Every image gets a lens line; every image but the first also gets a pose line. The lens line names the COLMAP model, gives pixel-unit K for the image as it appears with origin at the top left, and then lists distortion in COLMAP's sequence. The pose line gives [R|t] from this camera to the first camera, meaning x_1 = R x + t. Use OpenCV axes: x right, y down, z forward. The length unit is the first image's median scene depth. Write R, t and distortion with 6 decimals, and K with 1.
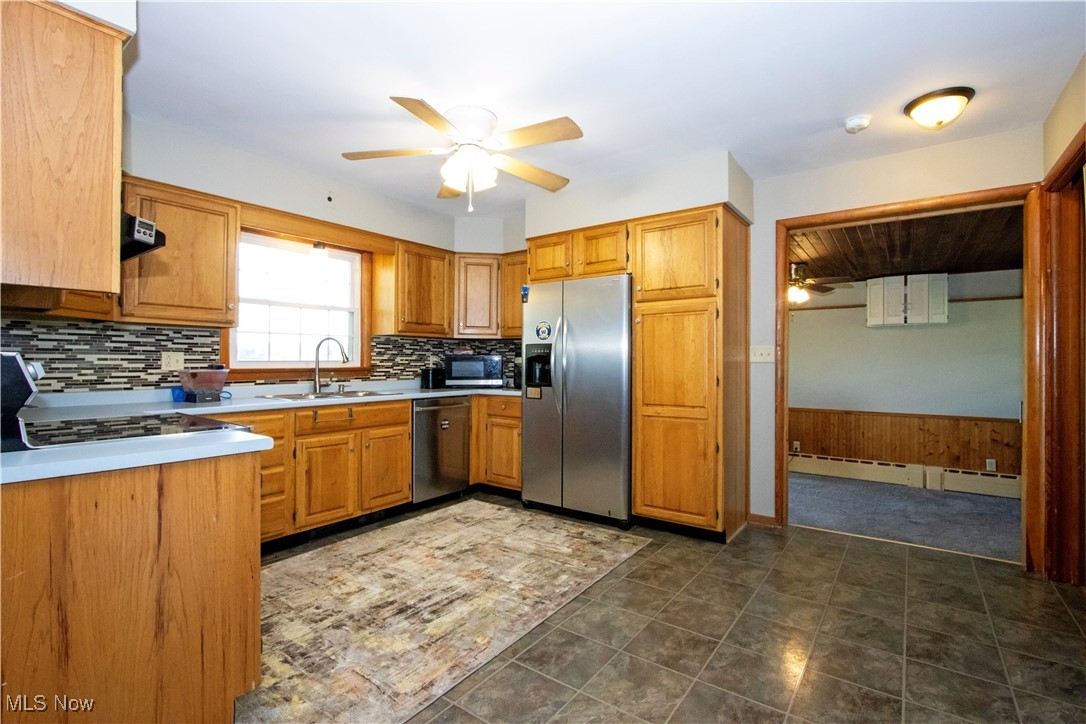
lens RADIAL K [[510.9, 0, 547.9], [0, 510.9, 362.6], [0, 0, 1]] dist [-0.002068, -0.000076]
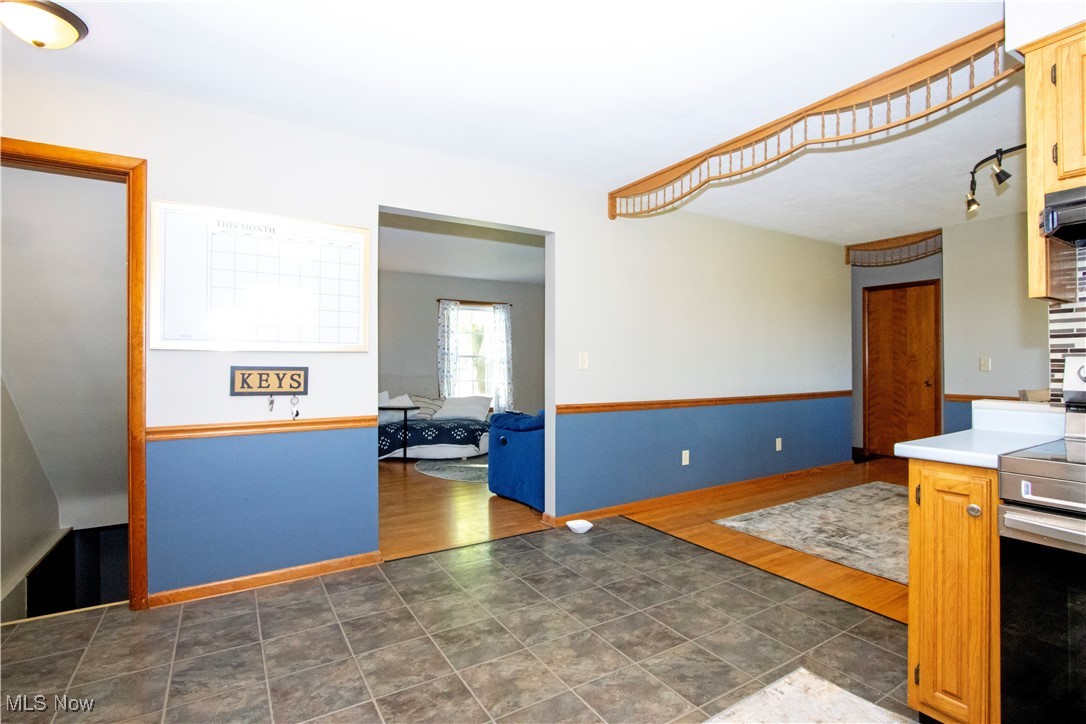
lens RADIAL K [[510.9, 0, 545.8], [0, 510.9, 362.4], [0, 0, 1]] dist [-0.002068, -0.000076]
pose [[-0.927827, 0.001761, 0.373007, -0.277888], [-0.001928, 0.999953, -0.009517, 0.008965], [-0.373006, -0.009549, -0.927780, 2.013419]]
